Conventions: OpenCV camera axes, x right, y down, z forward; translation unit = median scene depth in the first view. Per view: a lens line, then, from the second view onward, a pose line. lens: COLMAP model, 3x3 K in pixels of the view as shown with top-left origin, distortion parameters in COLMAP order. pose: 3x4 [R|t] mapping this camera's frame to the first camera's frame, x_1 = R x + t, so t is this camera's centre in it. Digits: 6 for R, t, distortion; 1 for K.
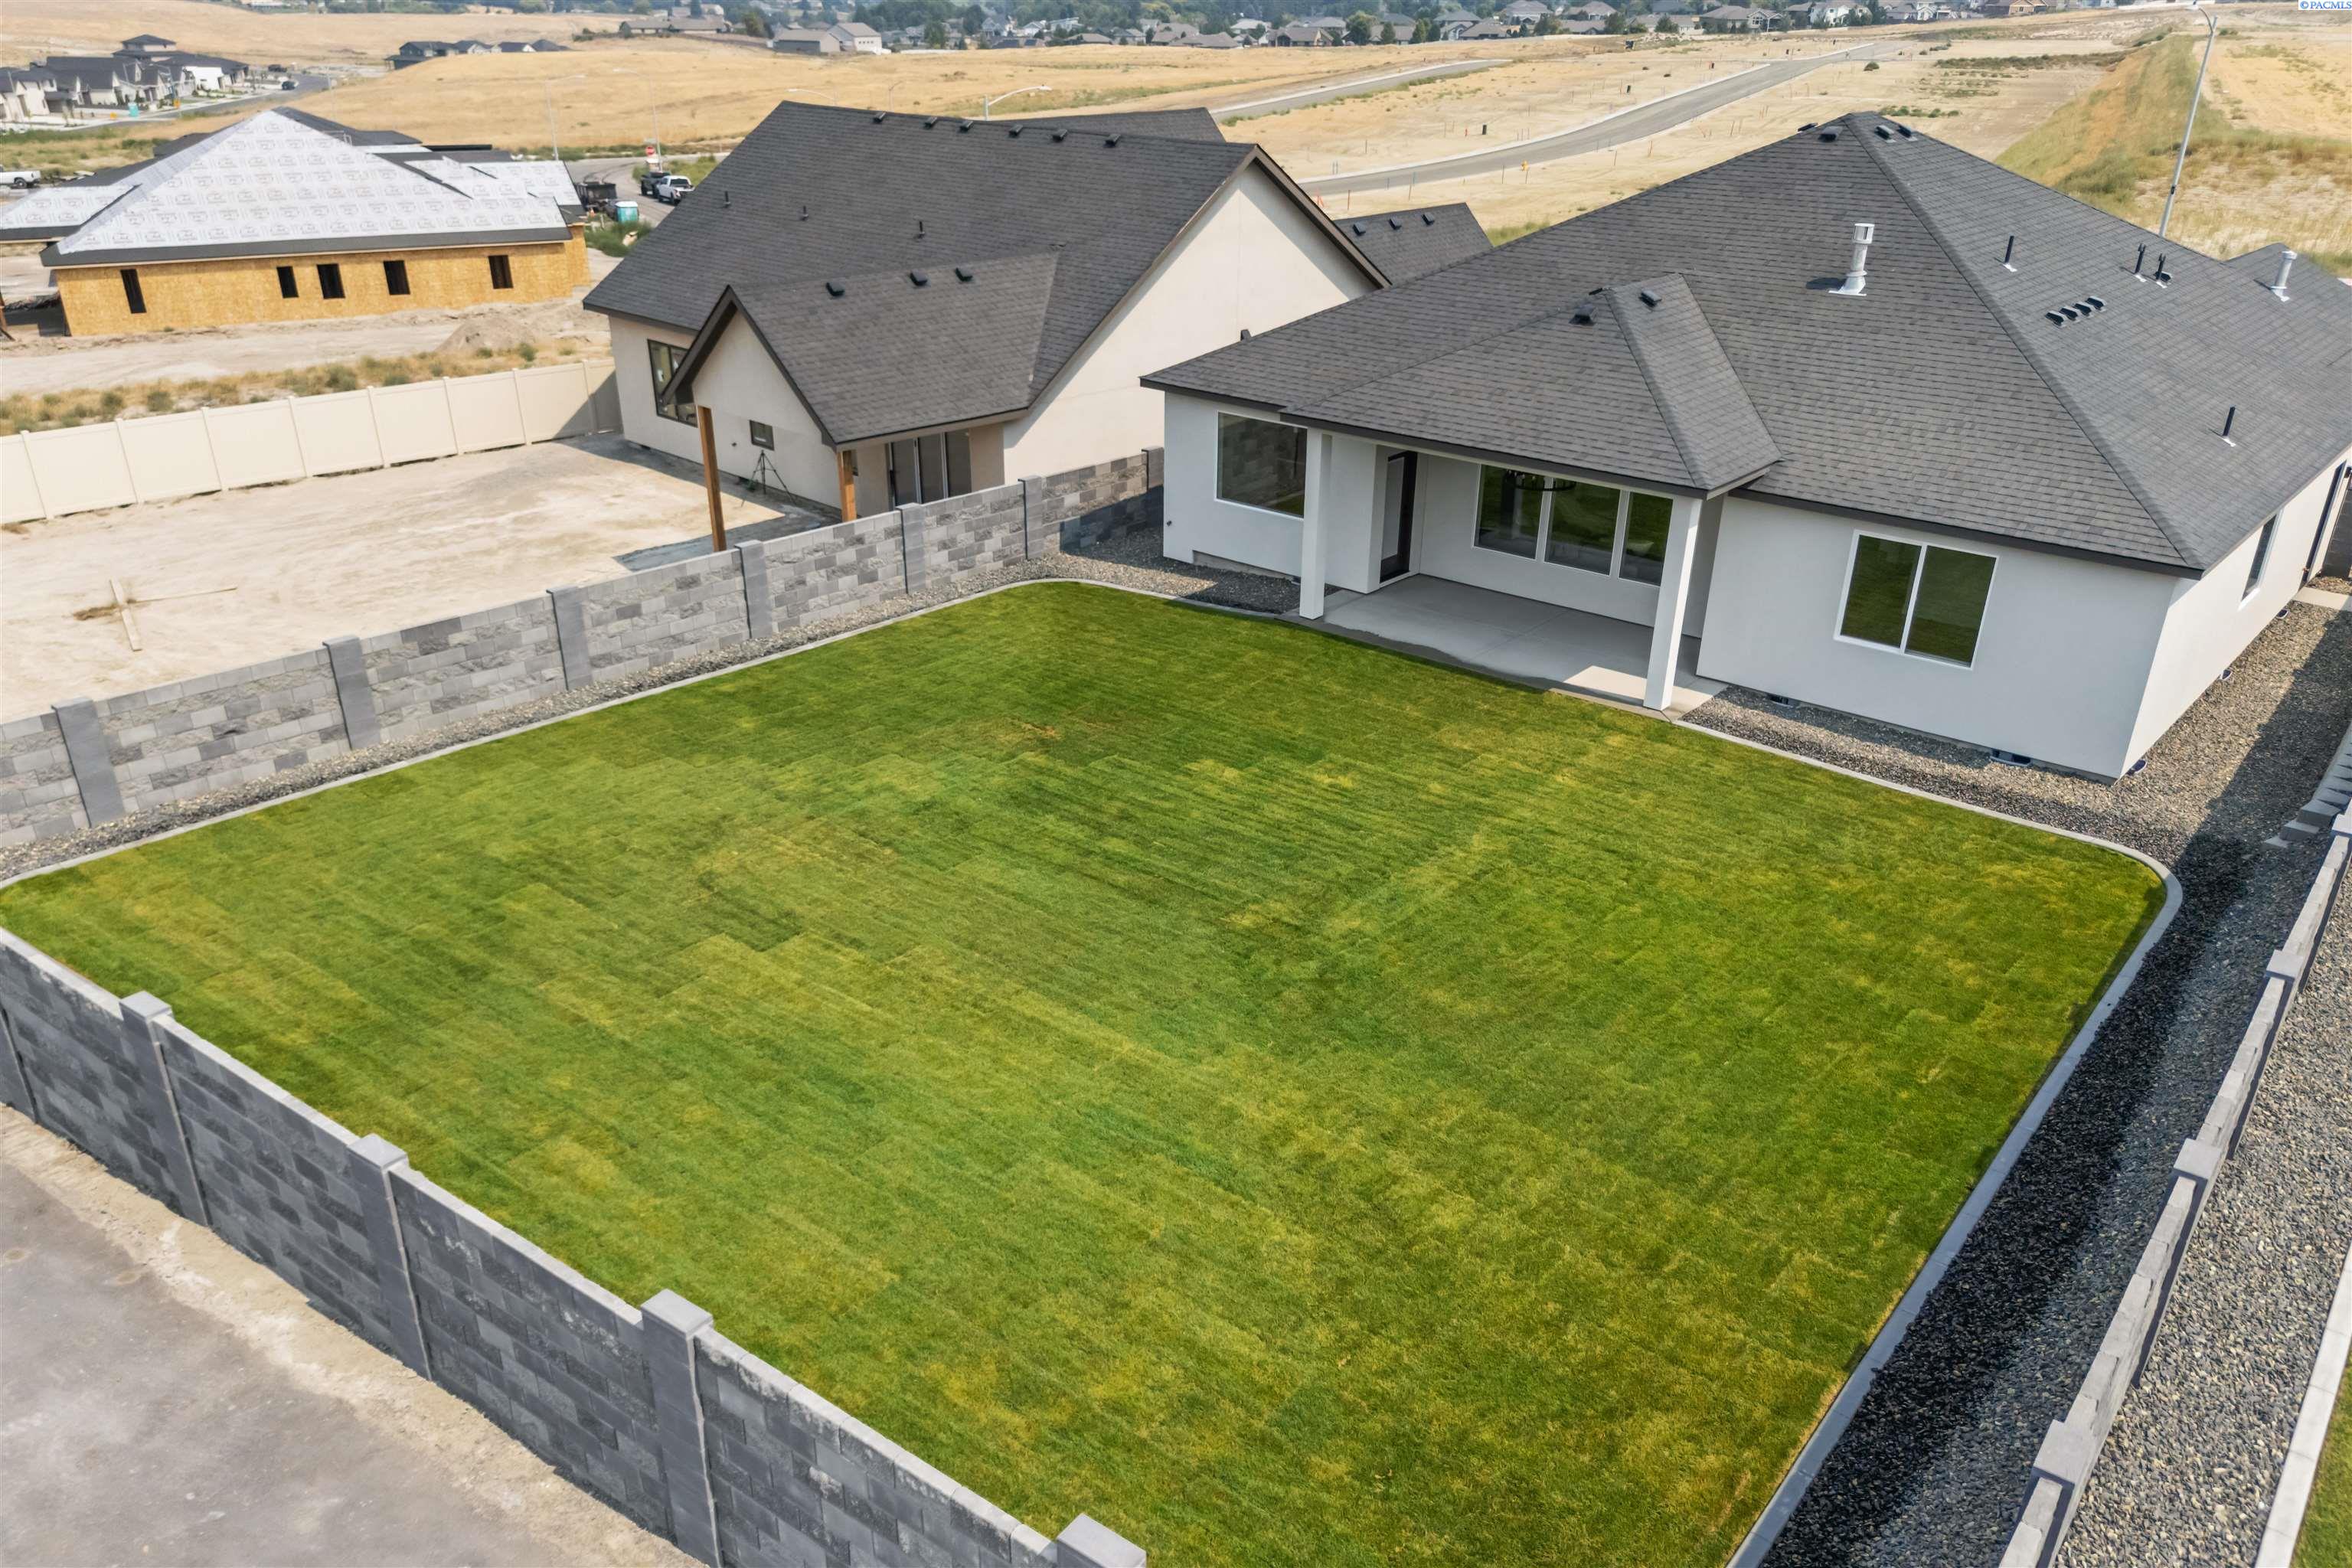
lens RADIAL K [[1644.7, 0, 1246.0], [0, 1644.7, 782.7], [0, 0, 1]] dist [0.078419, -0.130402]
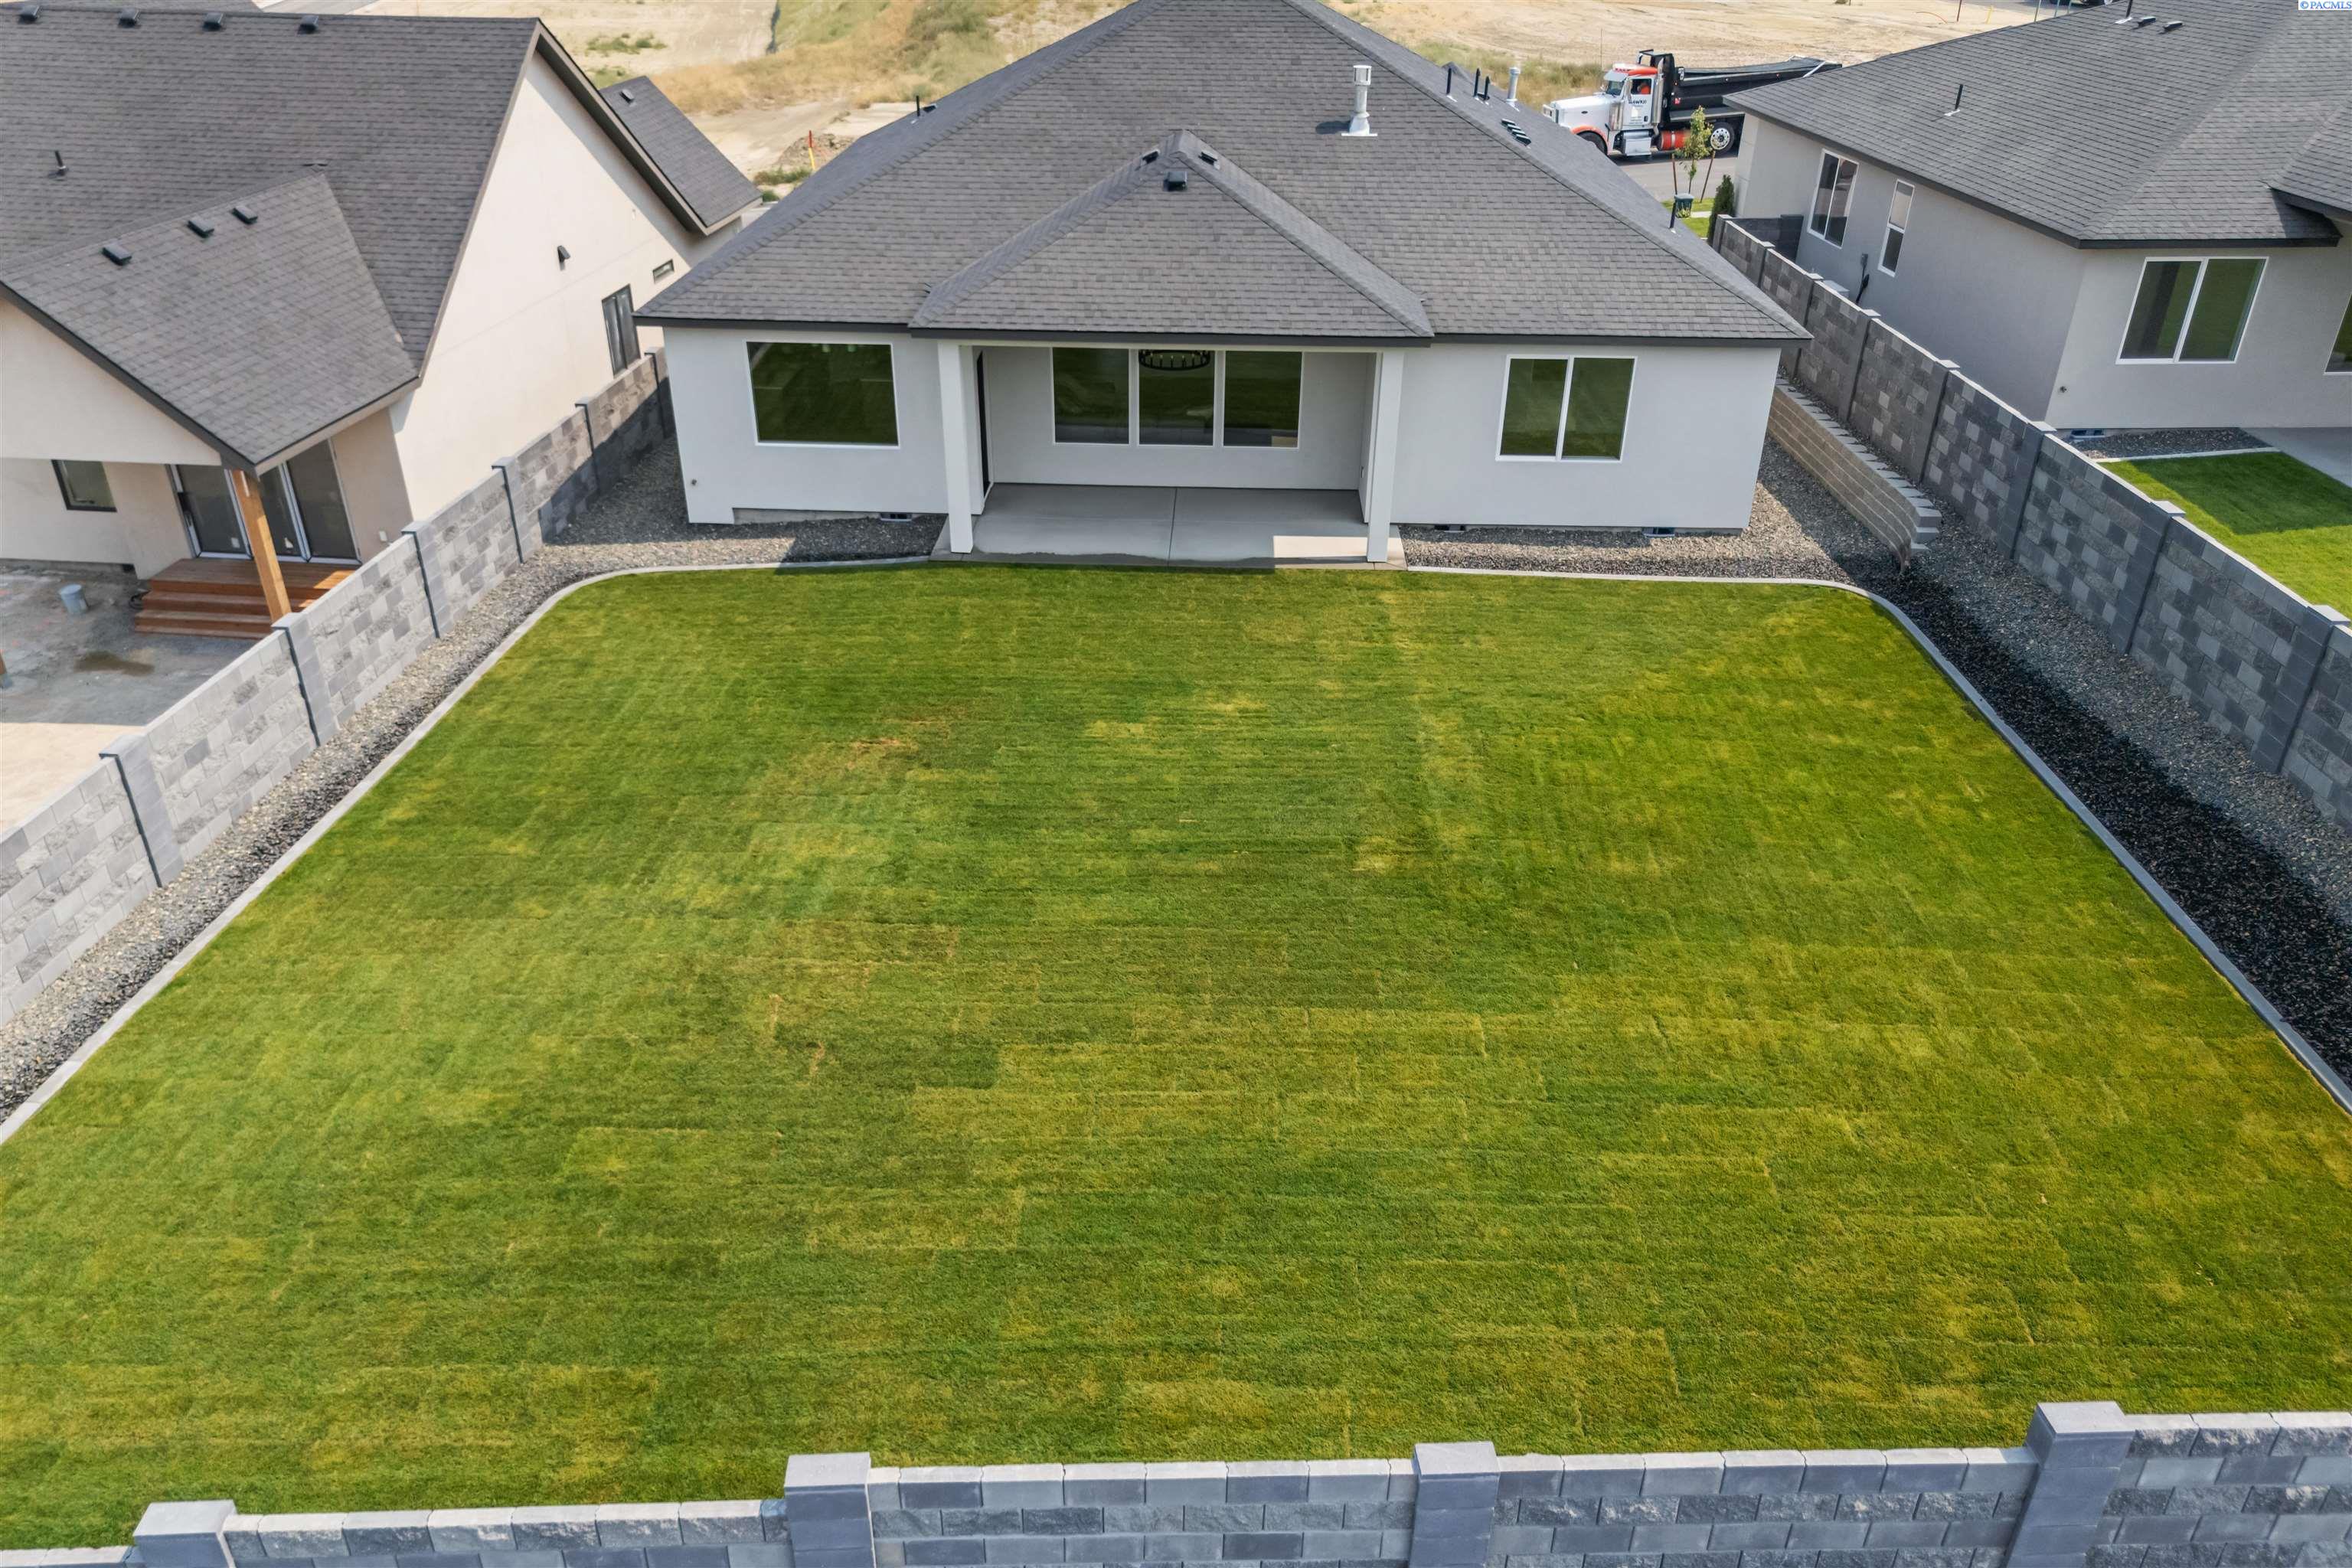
lens RADIAL K [[1690.0, 0, 1152.4], [0, 1690.0, 717.8], [0, 0, 1]] dist [0.062011, -0.048070]
pose [[0.806842, -0.269617, 0.525655, -0.441710], [0.250451, 0.961975, 0.108988, -0.099840], [-0.535051, 0.043715, 0.843688, 0.191149]]
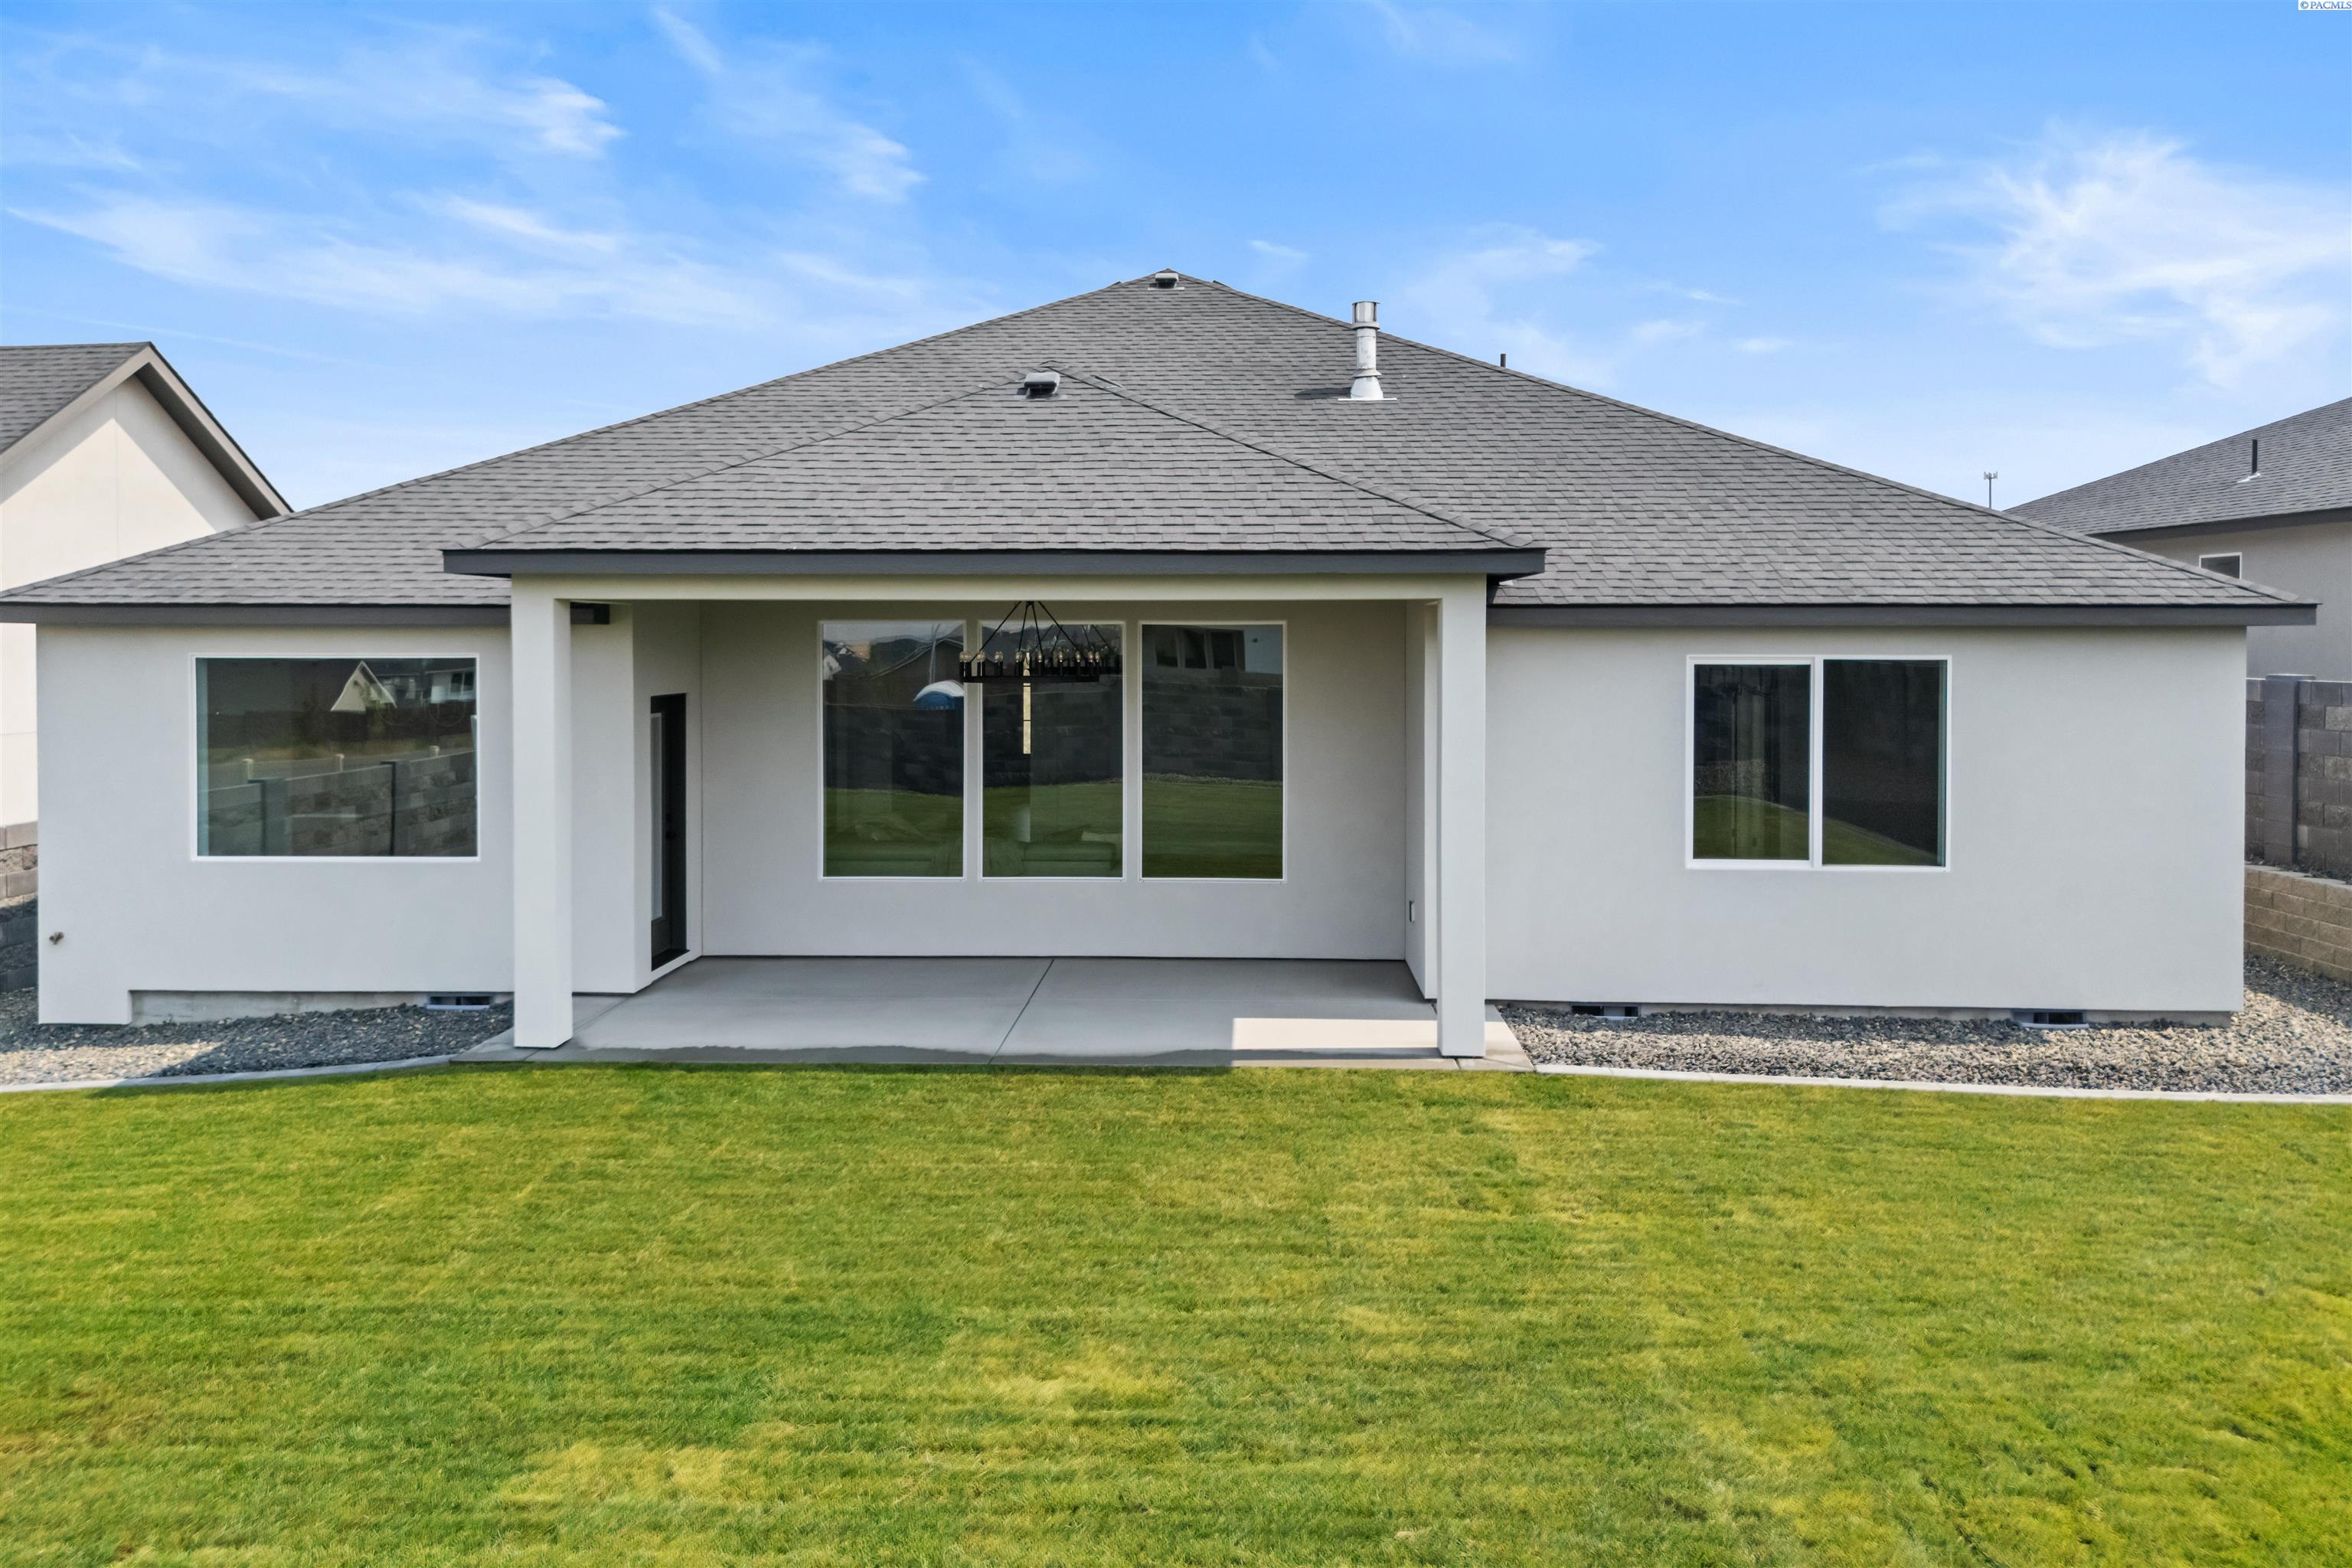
lens RADIAL K [[1690.0, 0, 1152.4], [0, 1690.0, 717.8], [0, 0, 1]] dist [0.062011, -0.048070]
pose [[0.812327, -0.040621, 0.581786, -0.091919], [0.254458, 0.922297, -0.290894, -0.016398], [-0.524763, 0.384341, 0.759543, 0.648144]]
